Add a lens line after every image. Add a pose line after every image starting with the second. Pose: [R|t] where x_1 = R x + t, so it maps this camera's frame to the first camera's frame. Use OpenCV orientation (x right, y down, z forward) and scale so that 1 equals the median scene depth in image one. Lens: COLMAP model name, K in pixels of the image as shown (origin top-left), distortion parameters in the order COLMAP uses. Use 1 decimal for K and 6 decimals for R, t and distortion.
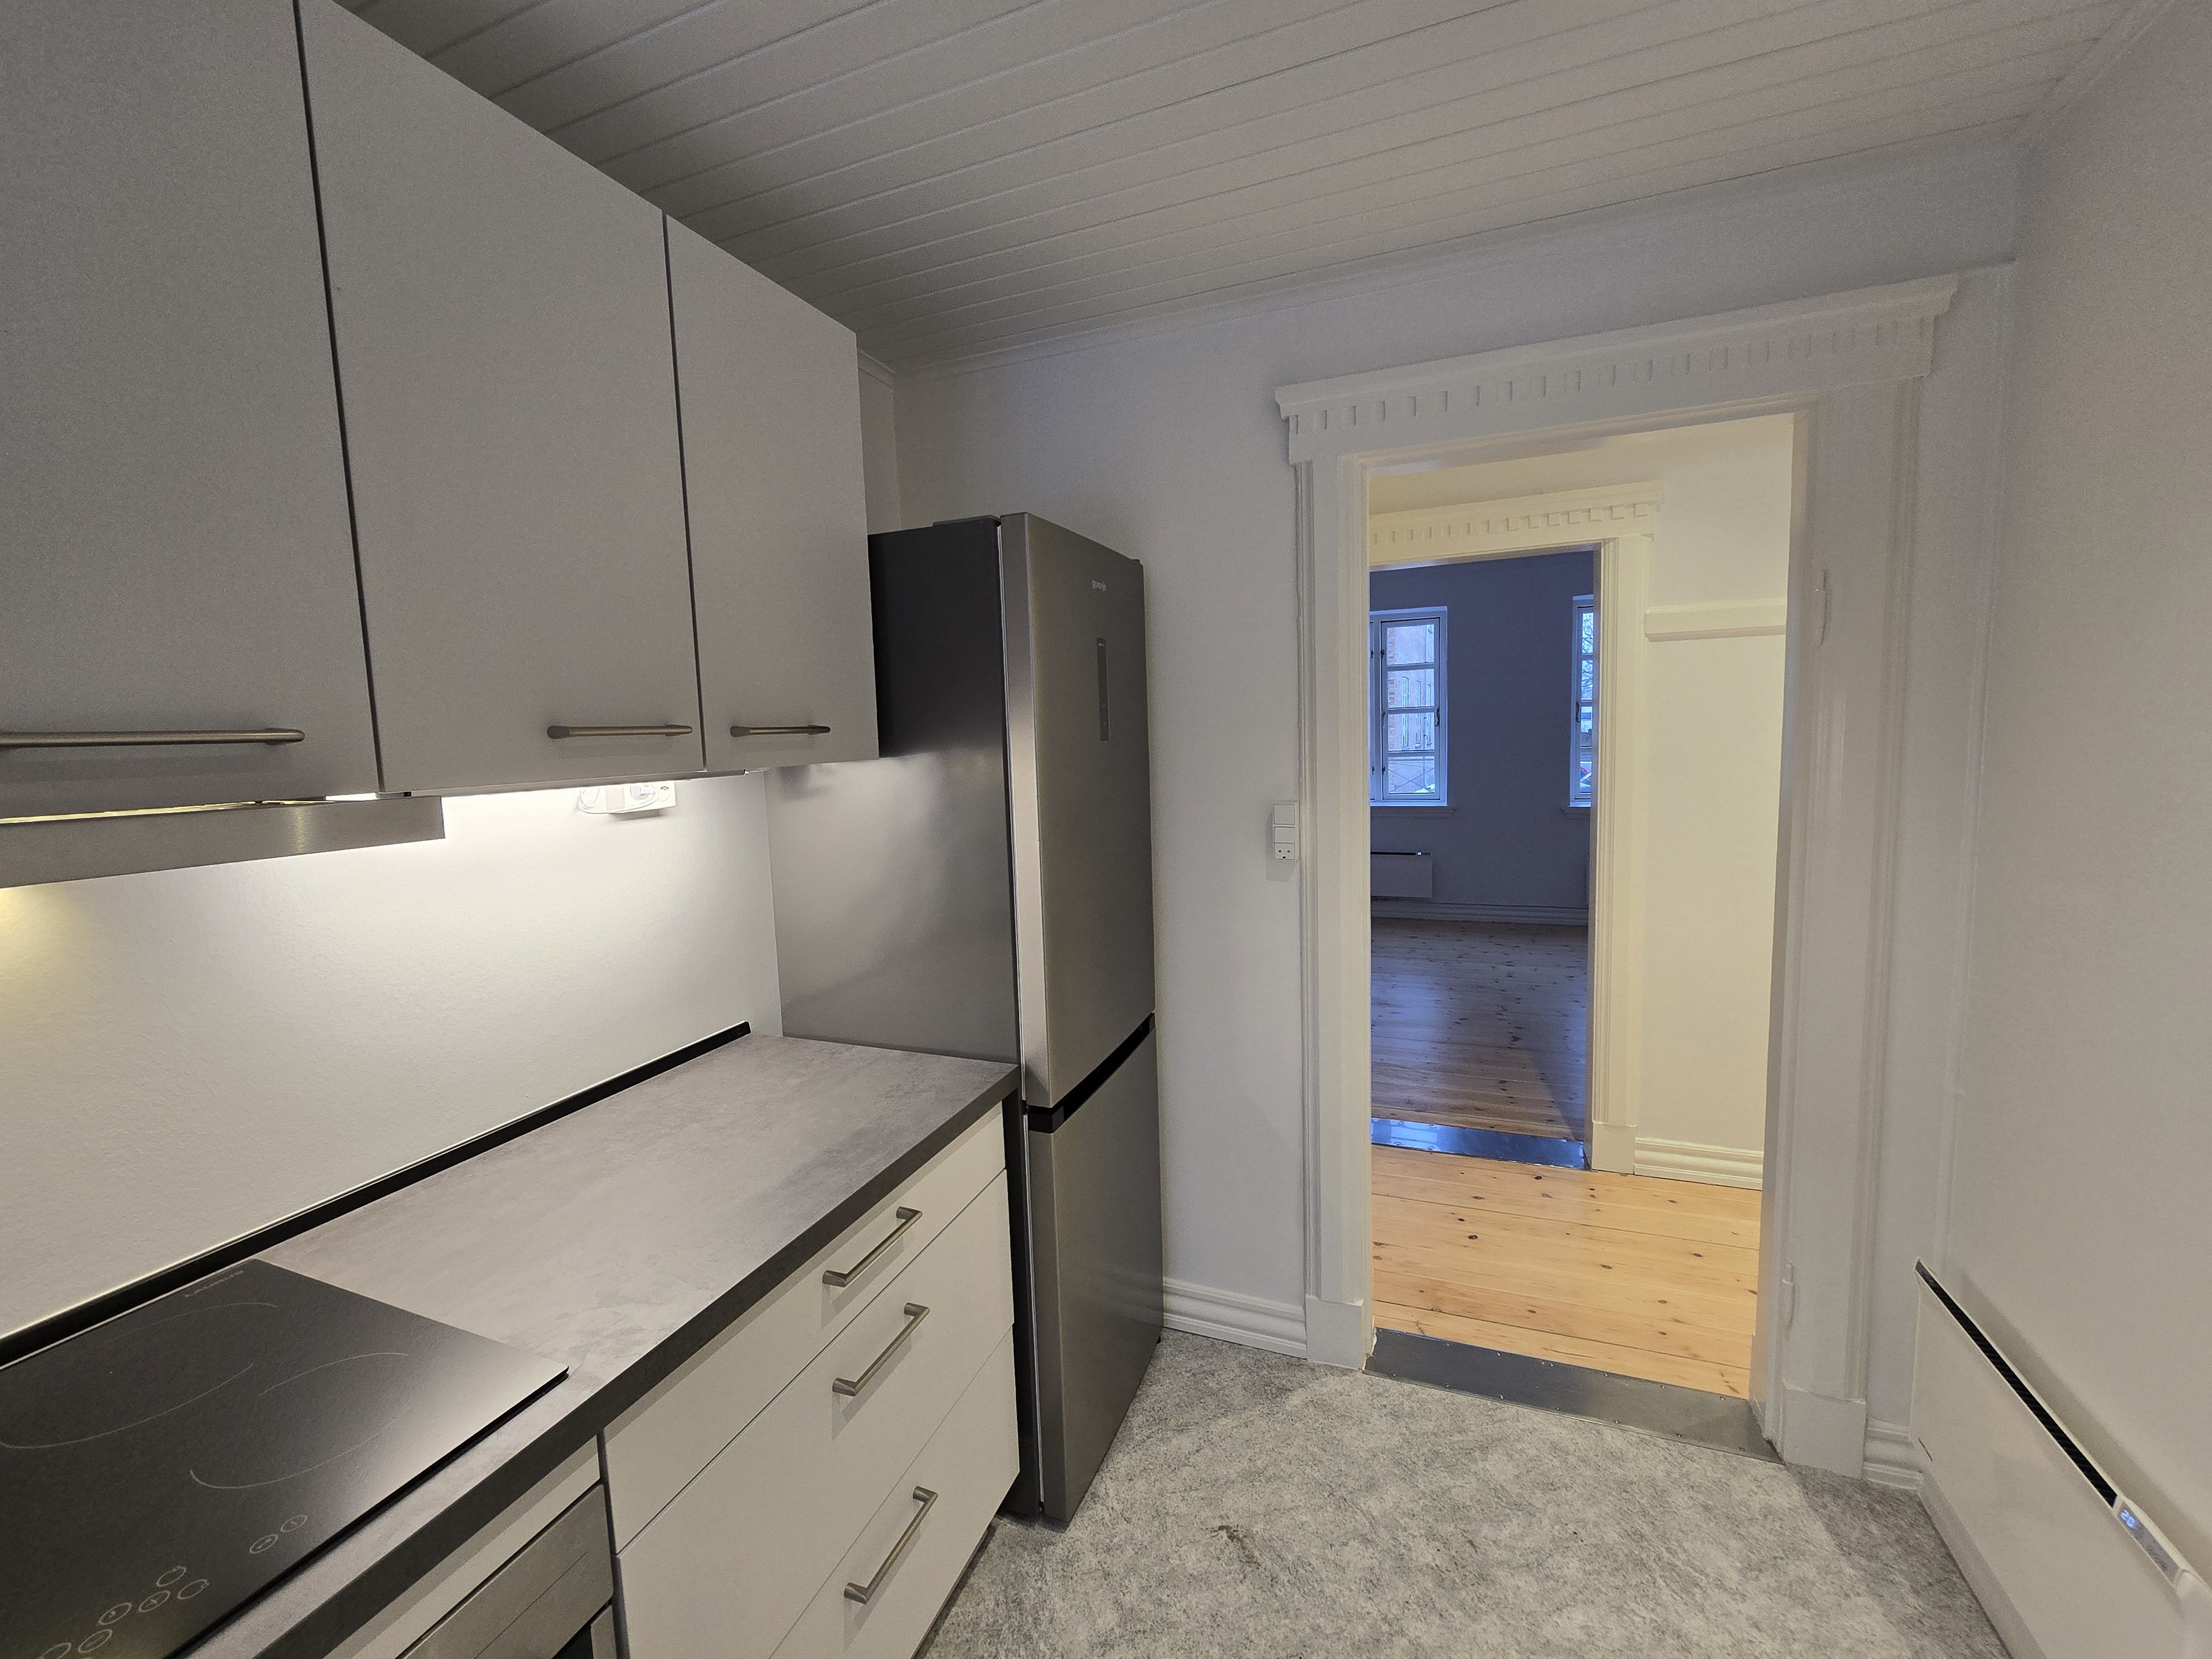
lens RADIAL K [[909.0, 0, 1110.6], [0, 909.0, 821.9], [0, 0, 1]] dist [0.000943, 0.000020]
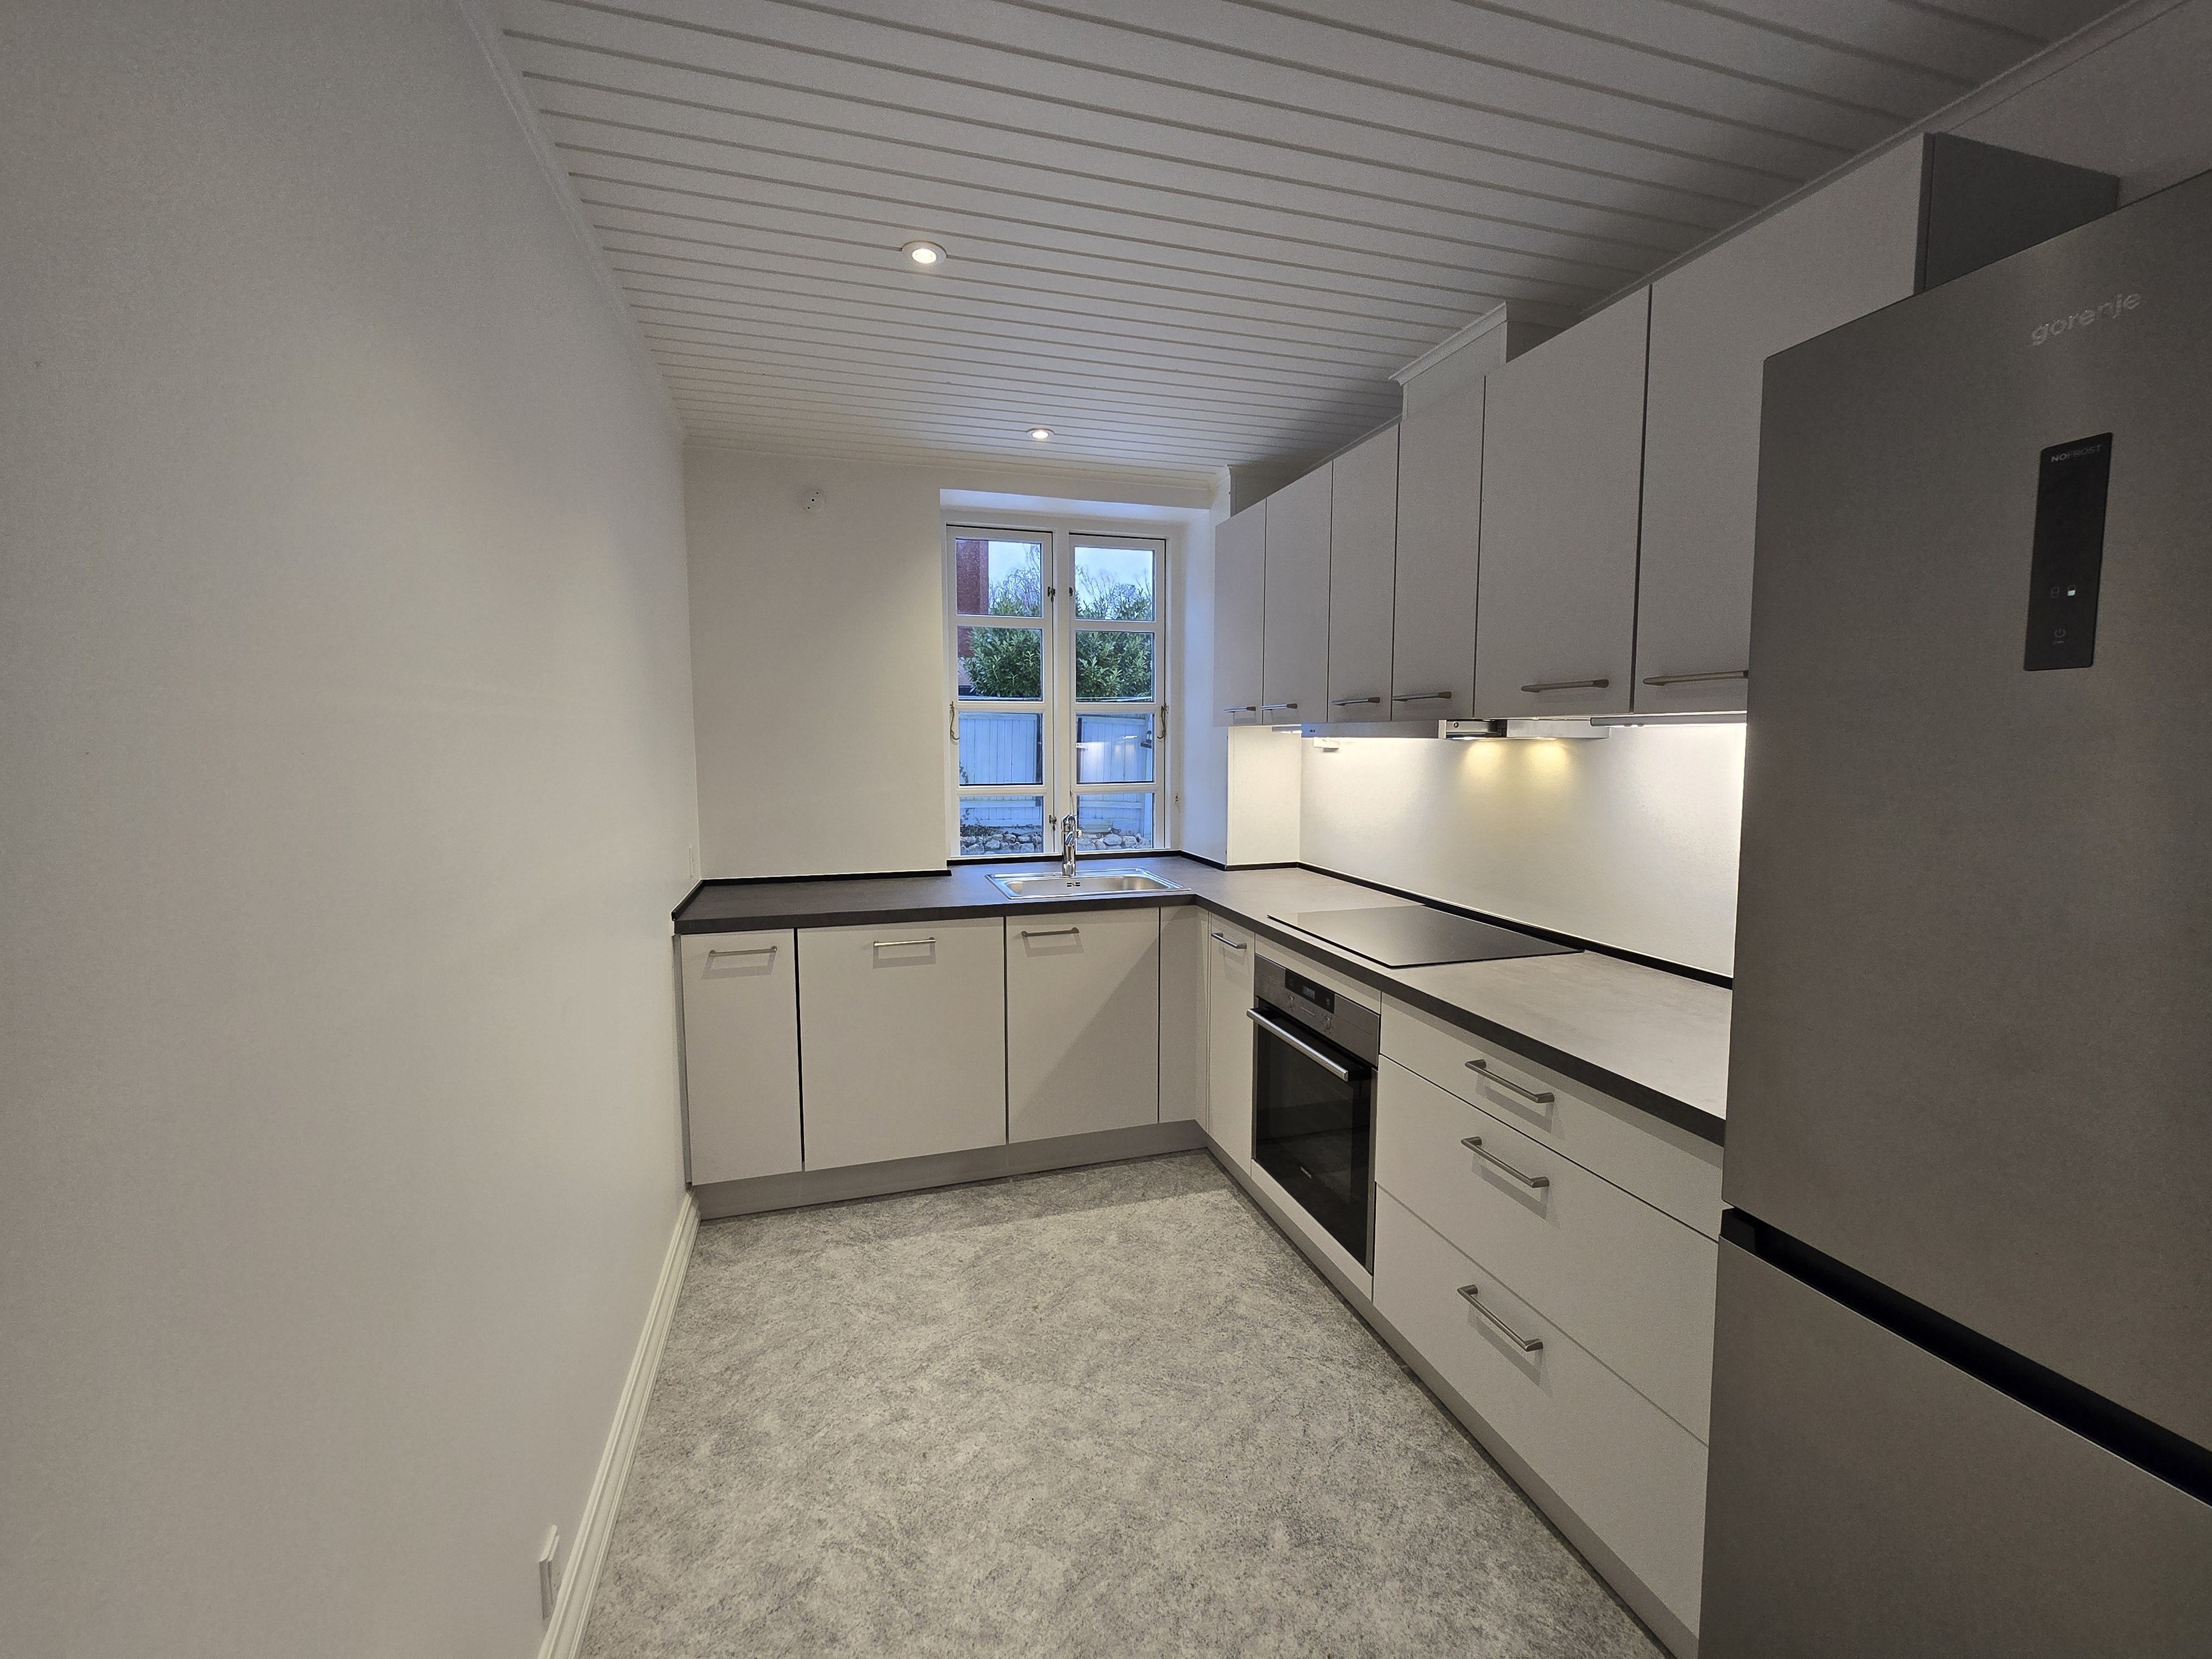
lens RADIAL K [[909.0, 0, 1110.6], [0, 909.0, 821.9], [0, 0, 1]] dist [0.000943, 0.000020]
pose [[-0.783678, 0.097669, -0.613440, 0.912944], [-0.027576, 0.981117, 0.191438, -0.170190], [0.620554, 0.166942, -0.766187, 1.712318]]
